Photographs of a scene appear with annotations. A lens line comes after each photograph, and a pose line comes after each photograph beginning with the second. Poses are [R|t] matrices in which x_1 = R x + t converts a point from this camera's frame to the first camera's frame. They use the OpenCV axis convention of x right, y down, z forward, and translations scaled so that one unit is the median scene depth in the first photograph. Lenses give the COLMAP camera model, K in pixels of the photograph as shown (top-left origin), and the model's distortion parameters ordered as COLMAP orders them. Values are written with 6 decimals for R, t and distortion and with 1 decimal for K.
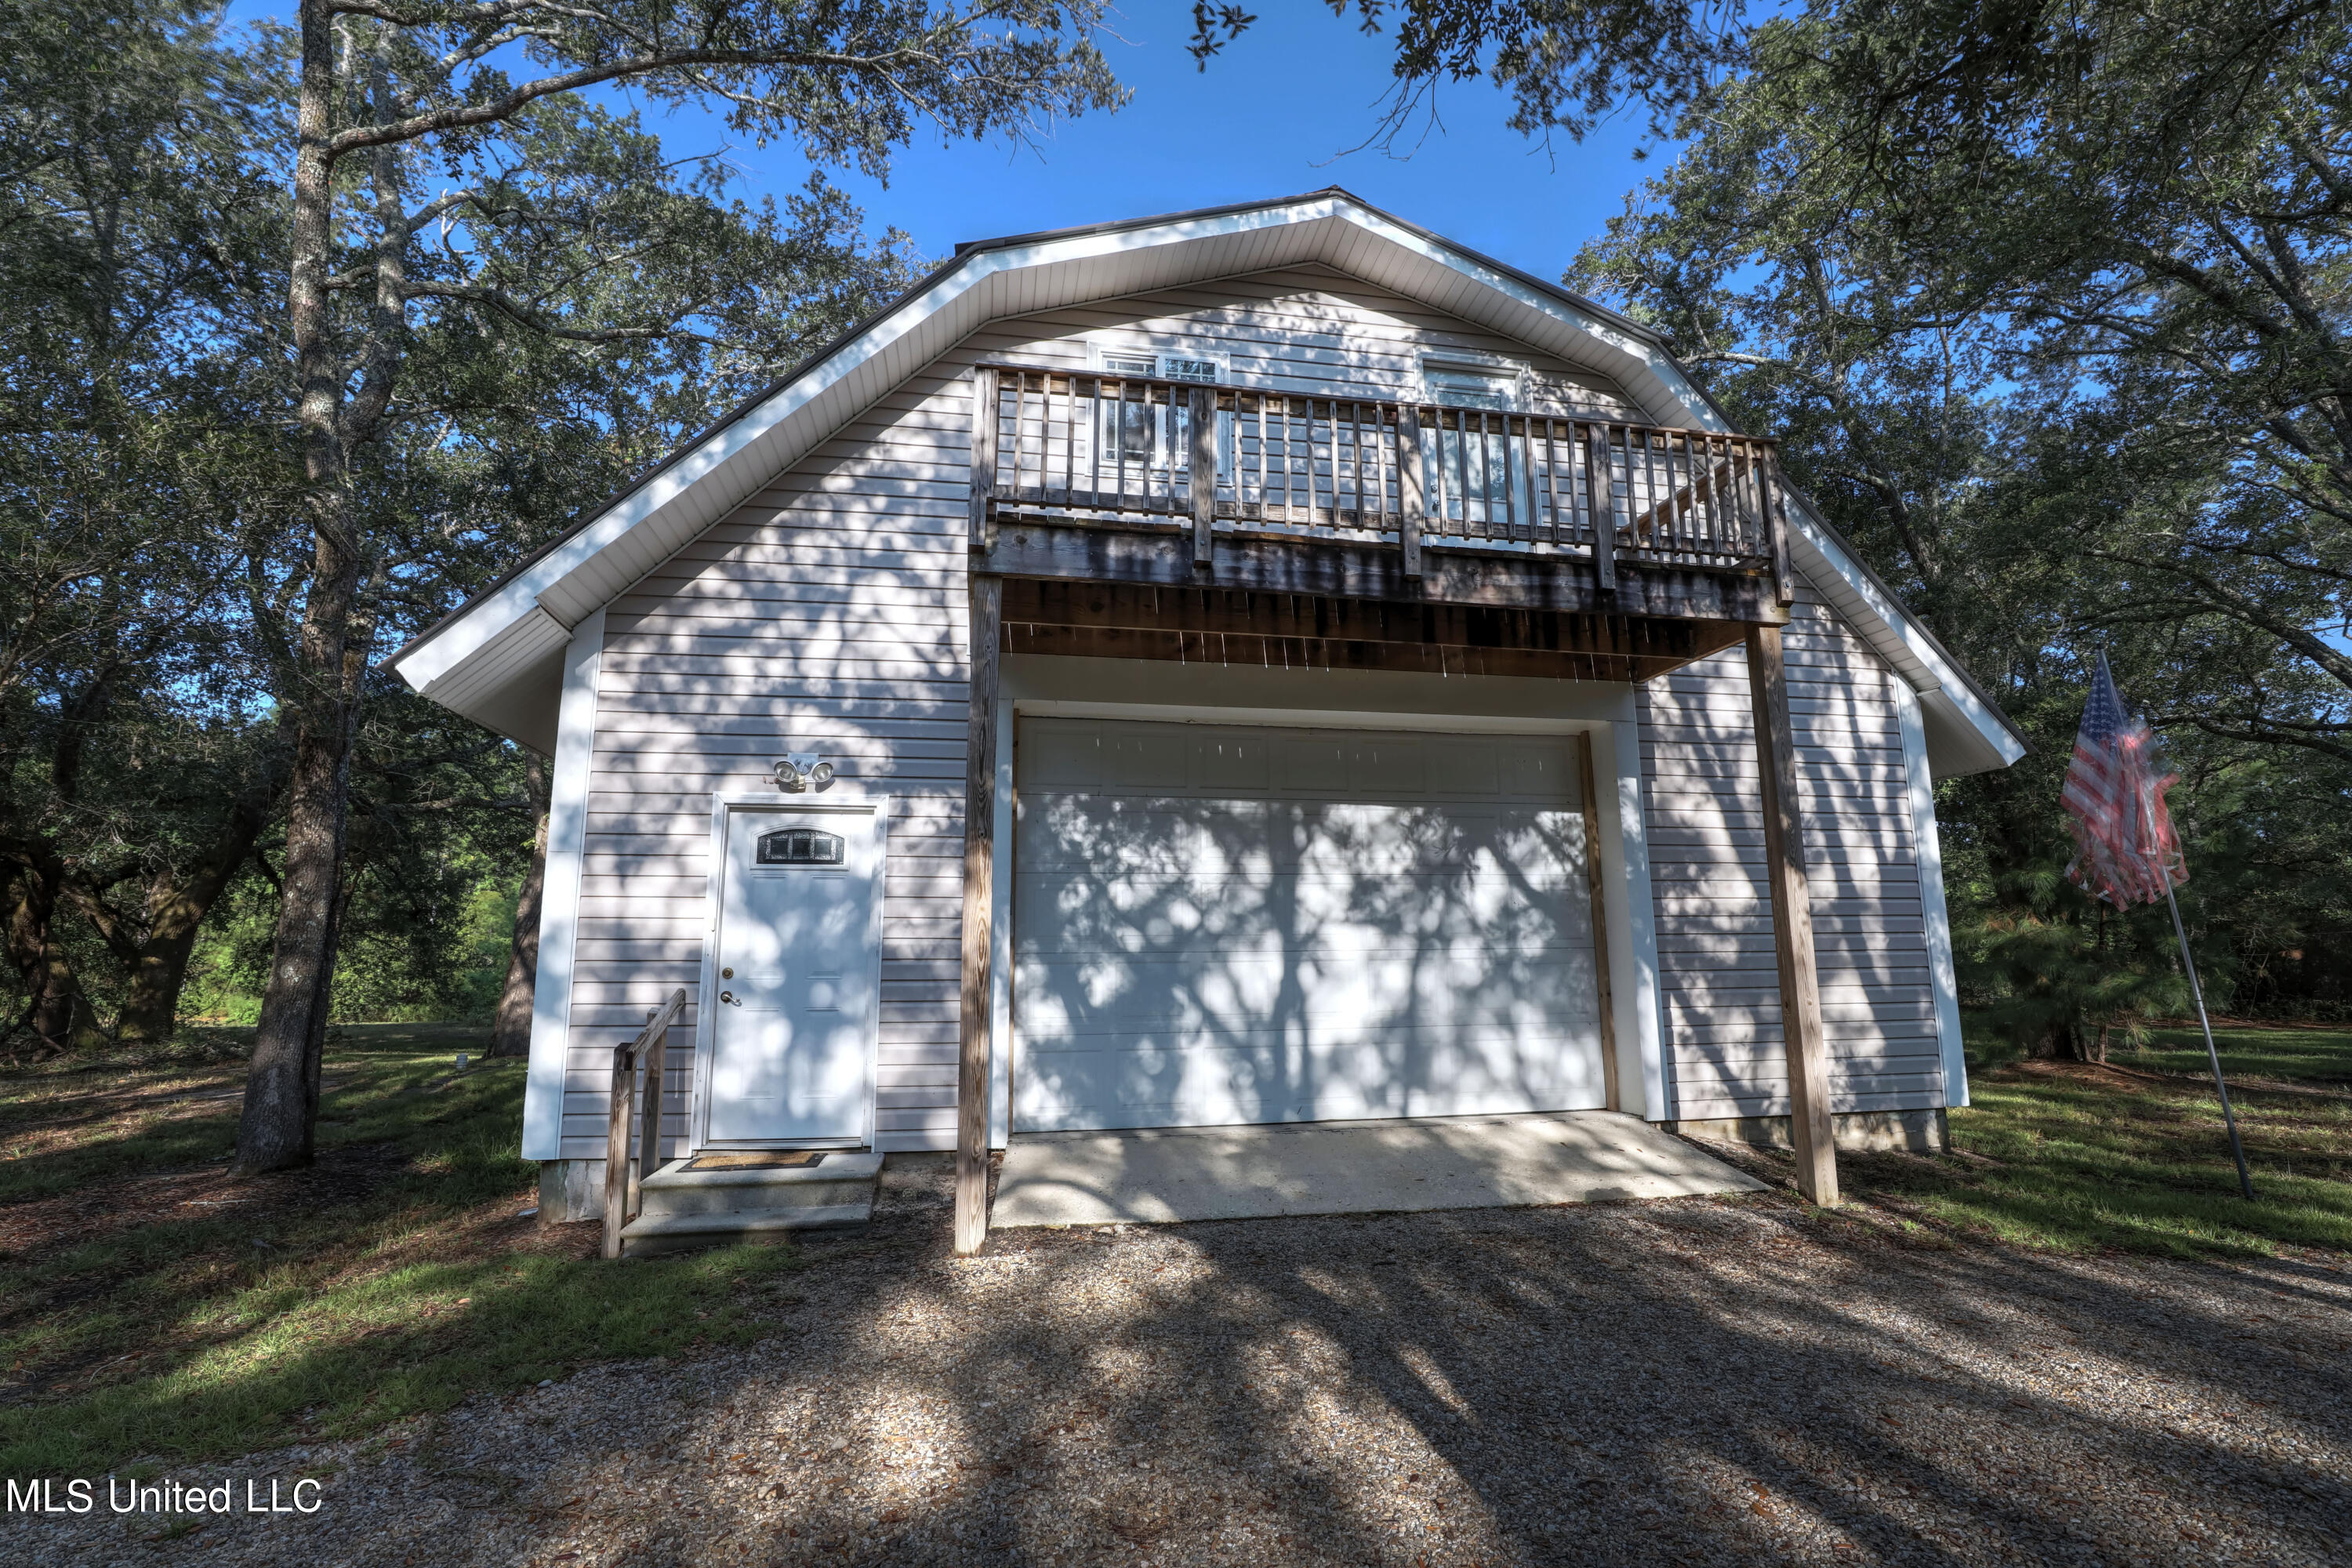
lens RADIAL K [[1075.5, 0, 1199.5], [0, 1075.5, 766.9], [0, 0, 1]] dist [-0.028158, -0.000033]
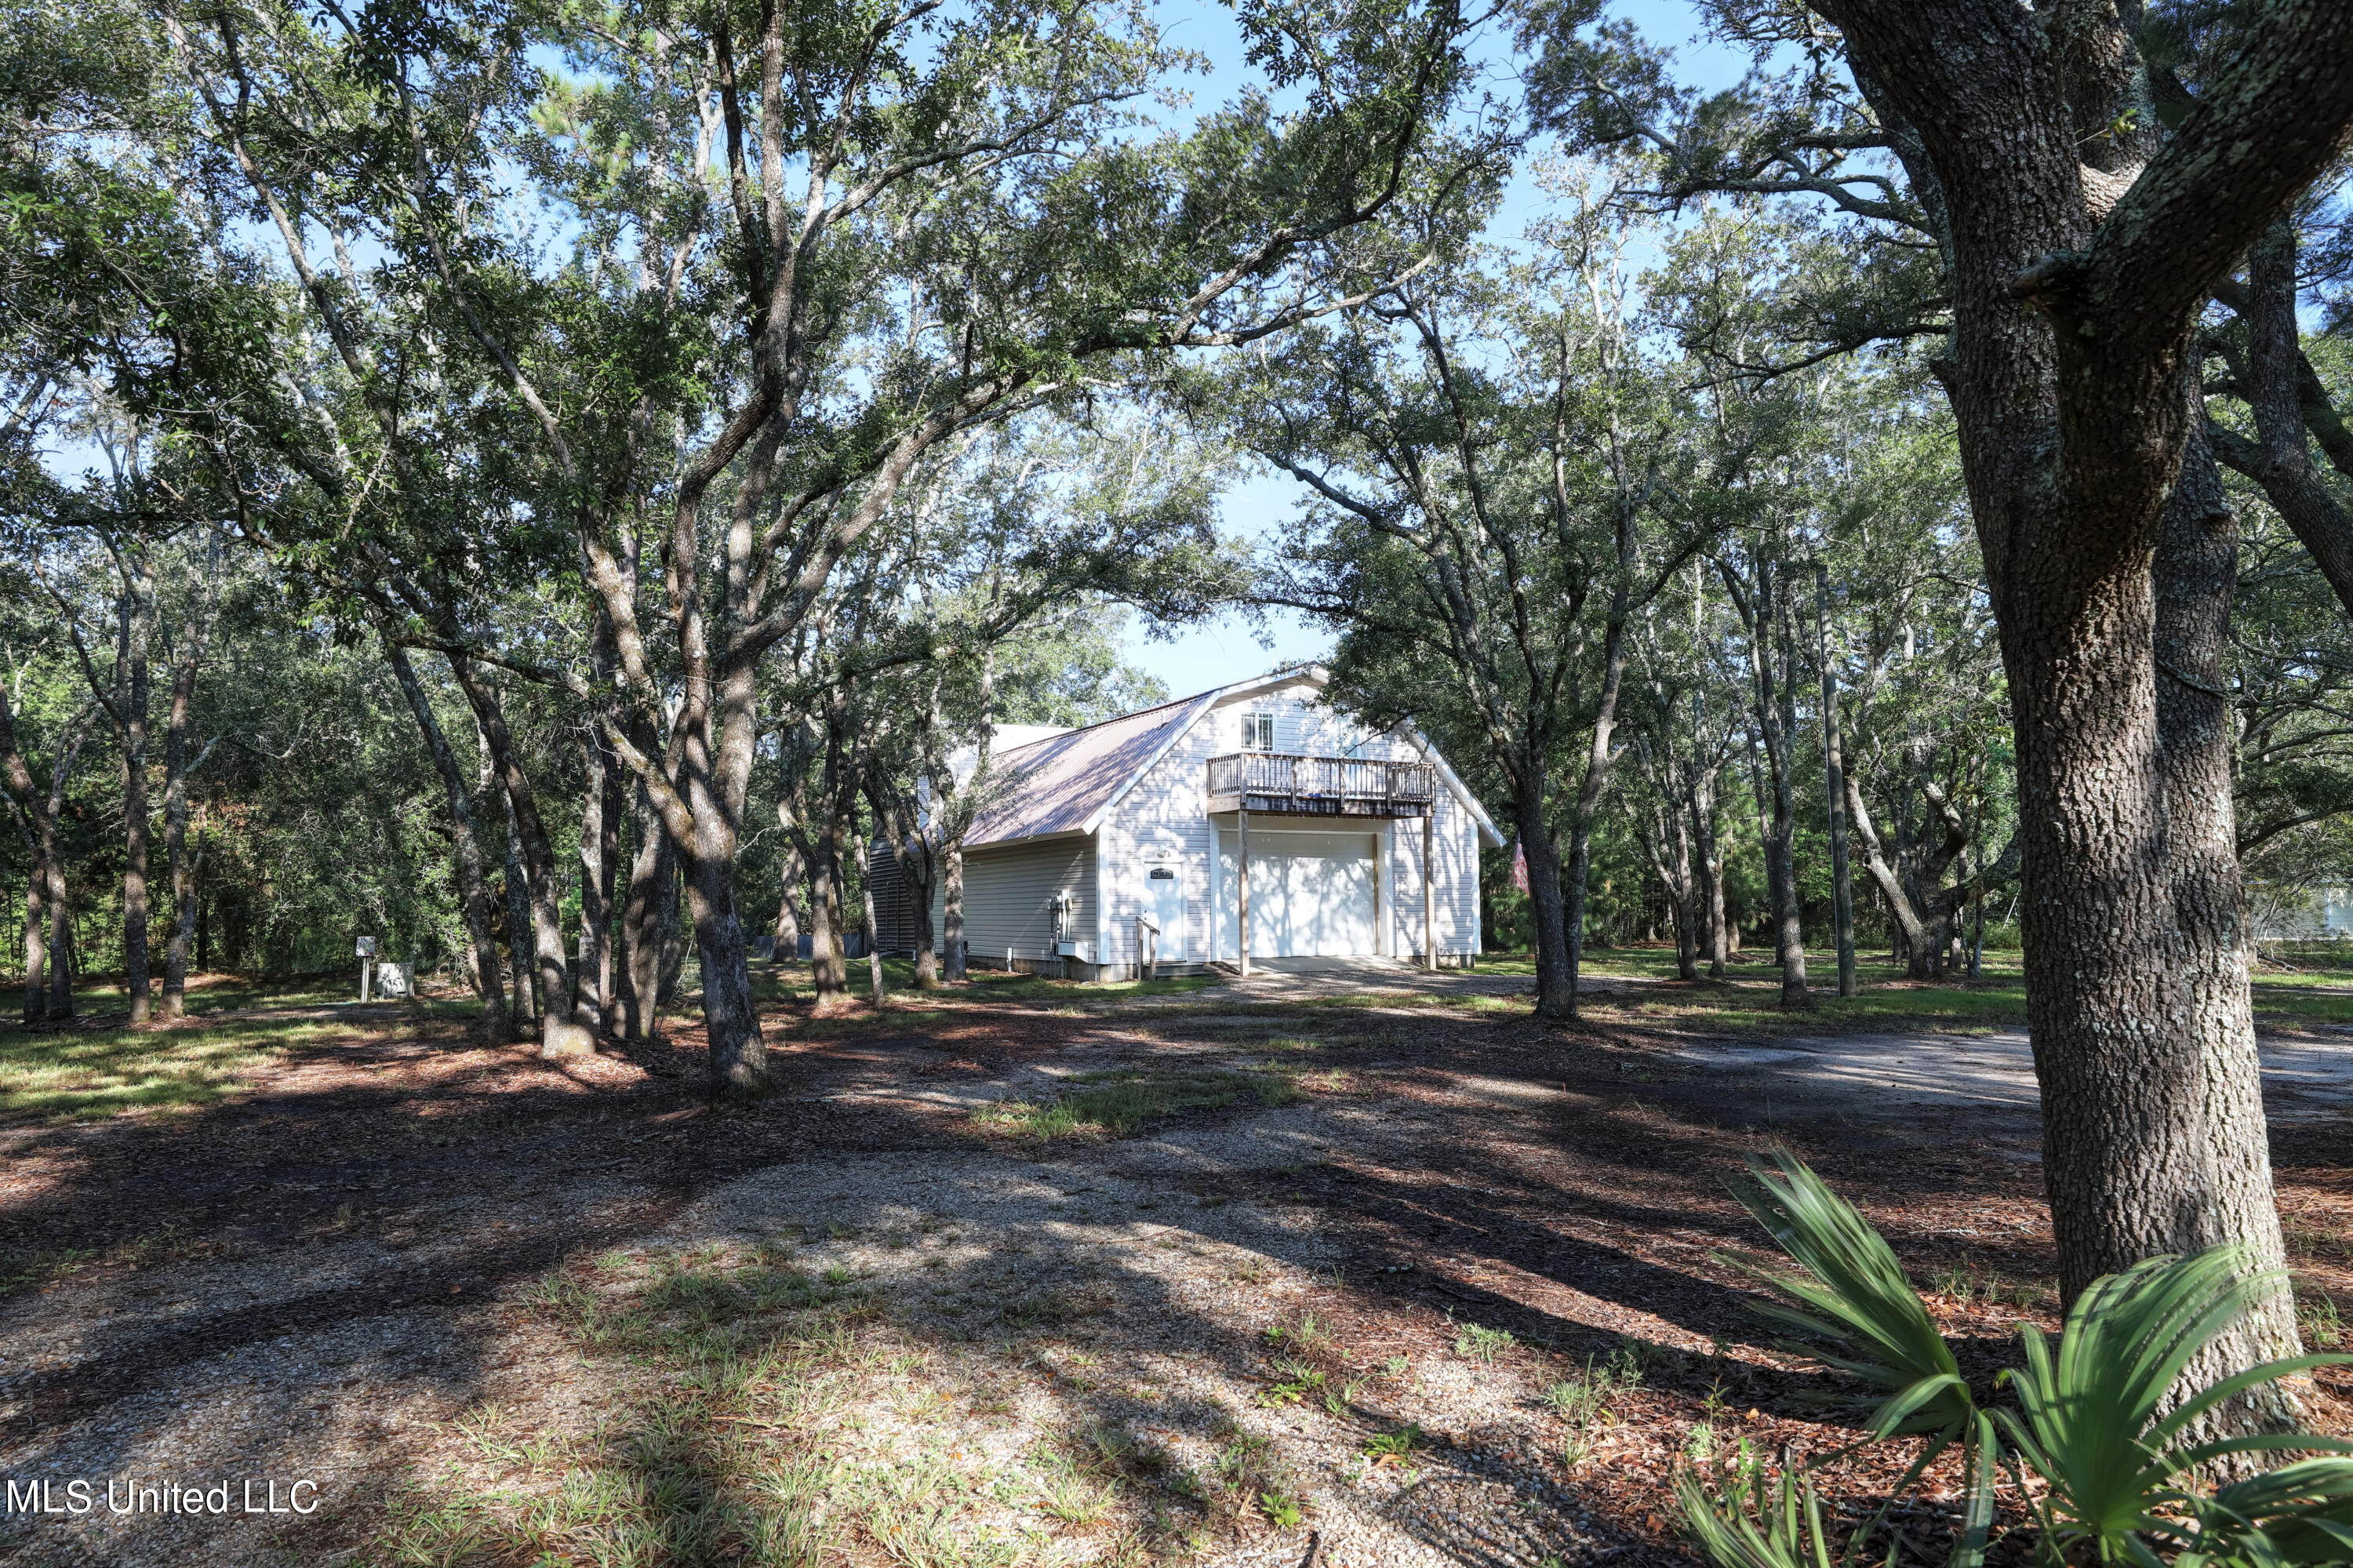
lens RADIAL K [[1336.0, 0, 1171.9], [0, 1336.0, 791.2], [0, 0, 1]] dist [0.000471, 0.000295]
pose [[0.968523, 0.027449, 0.247407, -1.305015], [-0.053788, 0.993498, 0.100339, -0.560234], [-0.243044, -0.110488, 0.963702, -2.877177]]
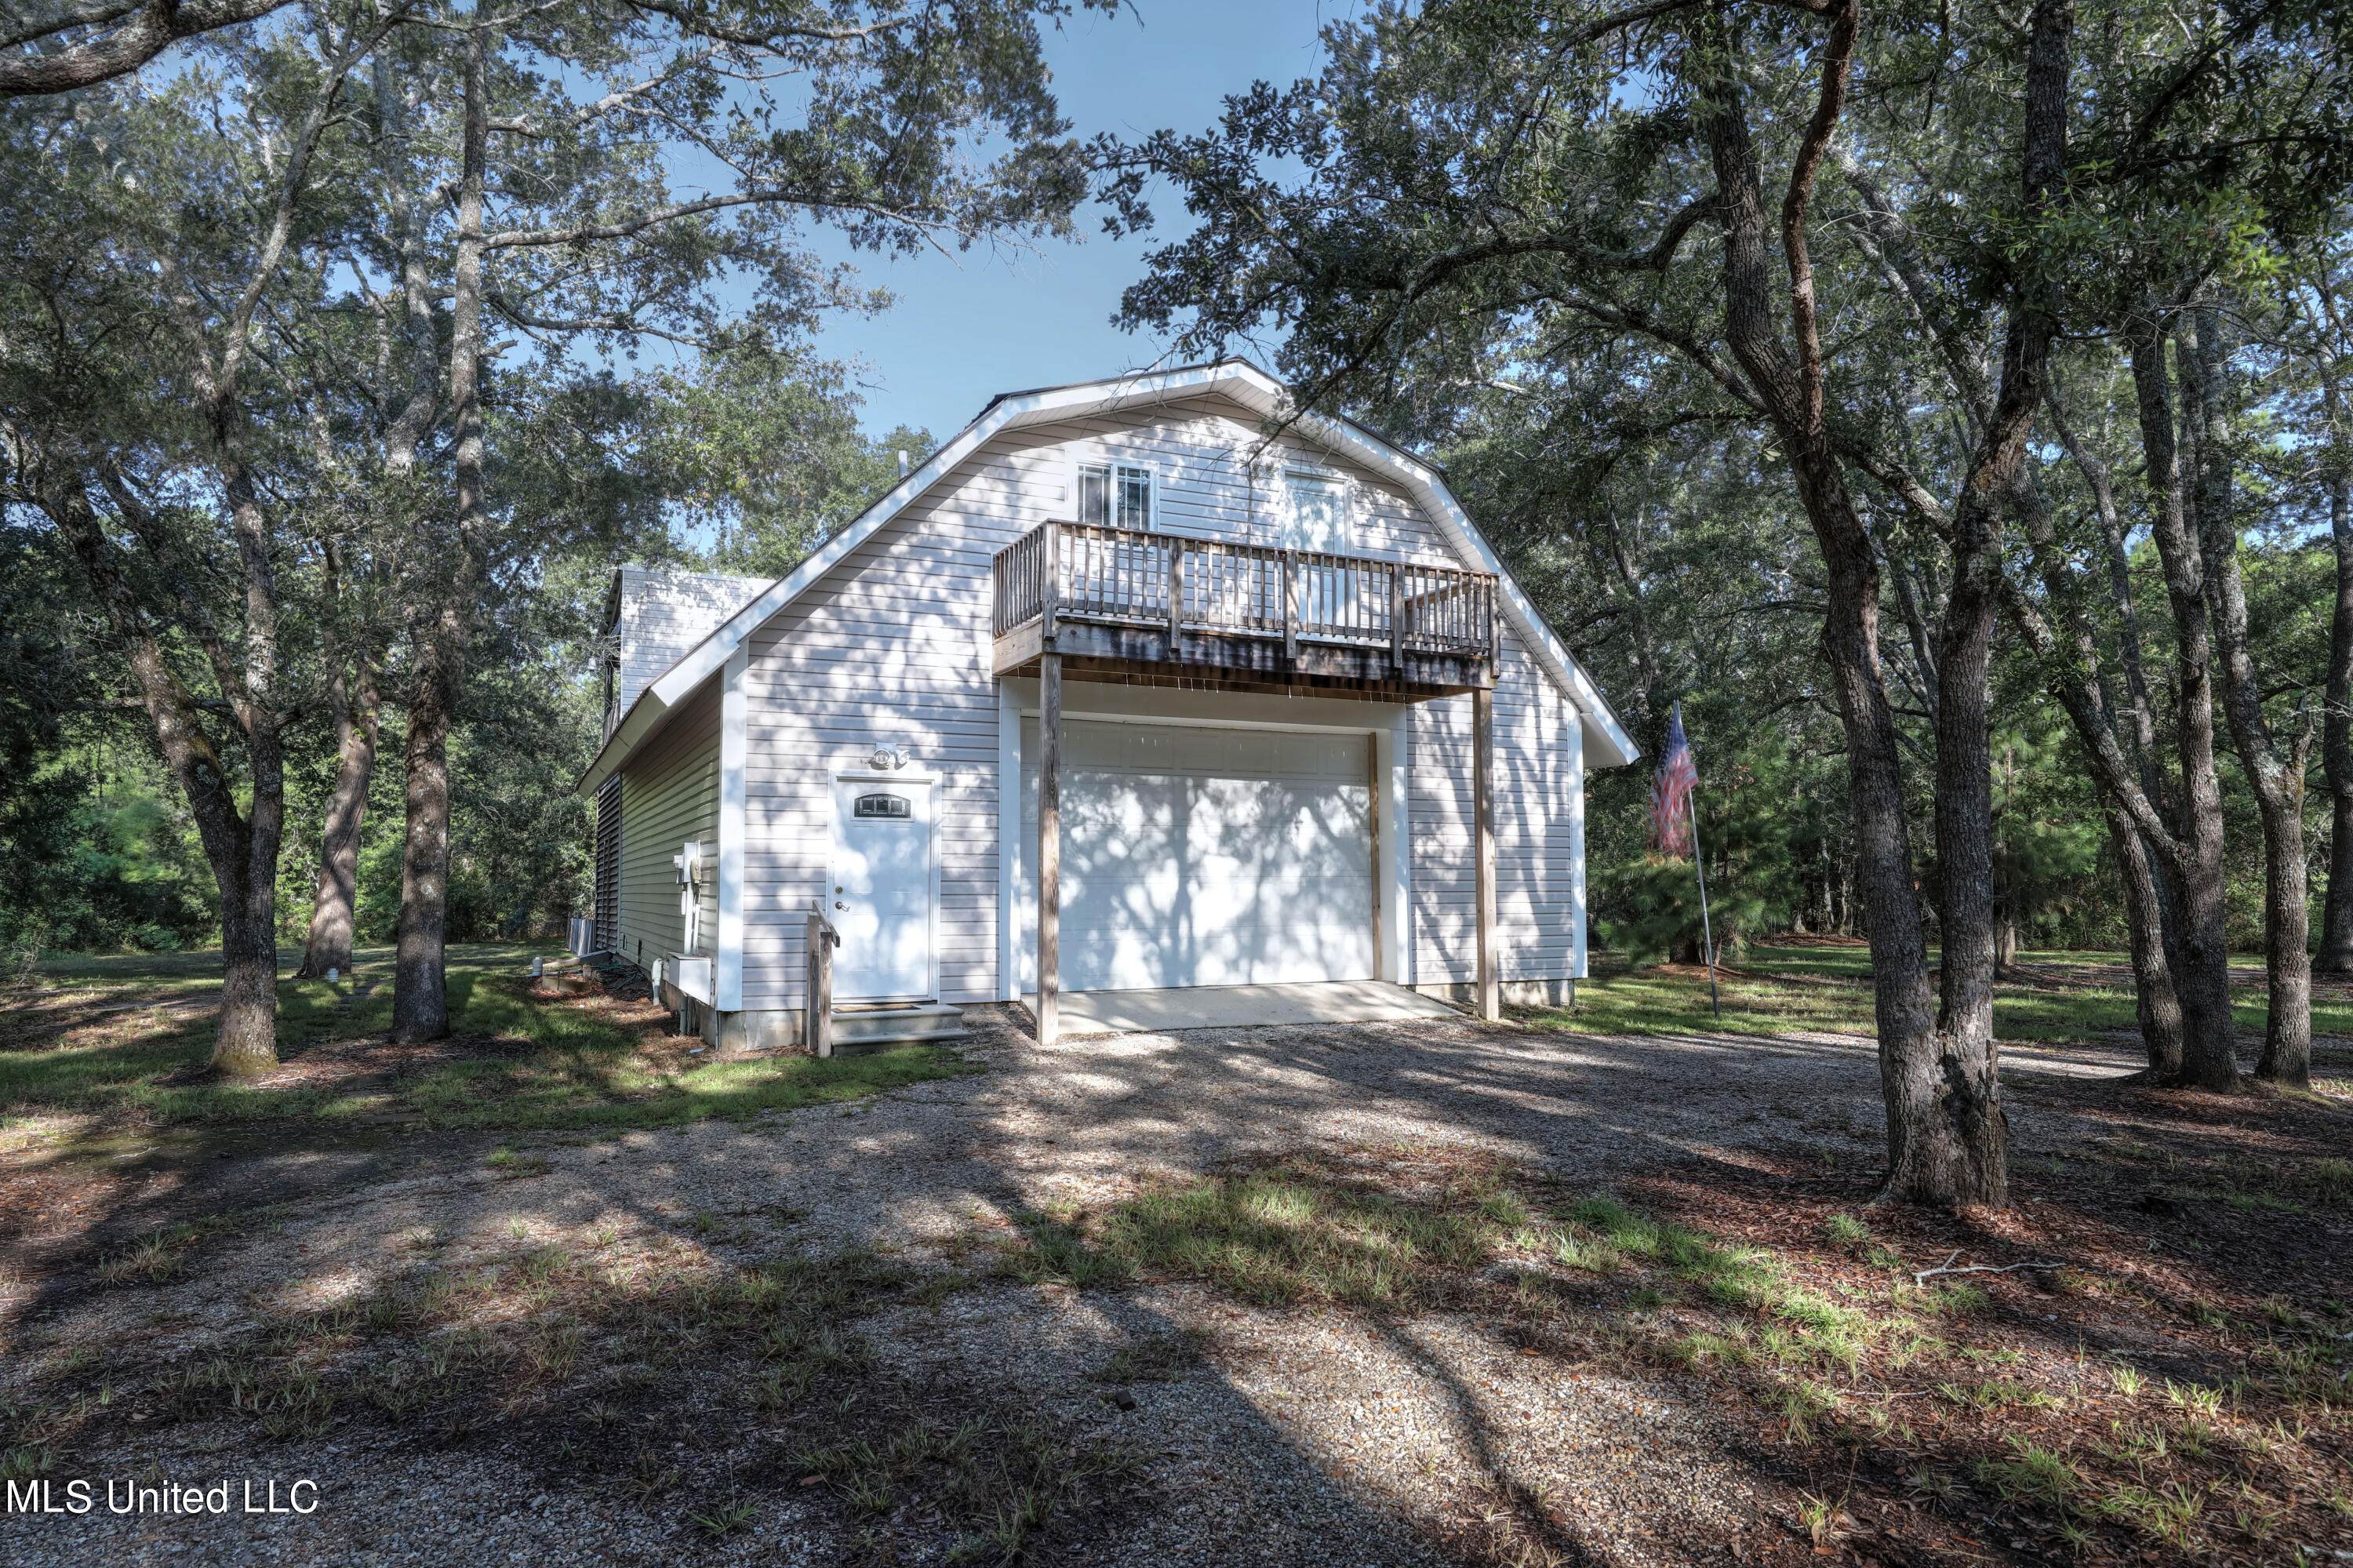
lens RADIAL K [[1336.0, 0, 1181.9], [0, 1336.0, 778.8], [0, 0, 1]] dist [0.000471, 0.000295]
pose [[0.971932, 0.026896, 0.233720, -0.376894], [-0.051564, 0.993642, 0.100085, -0.155708], [-0.229542, -0.109327, 0.967139, -0.850149]]
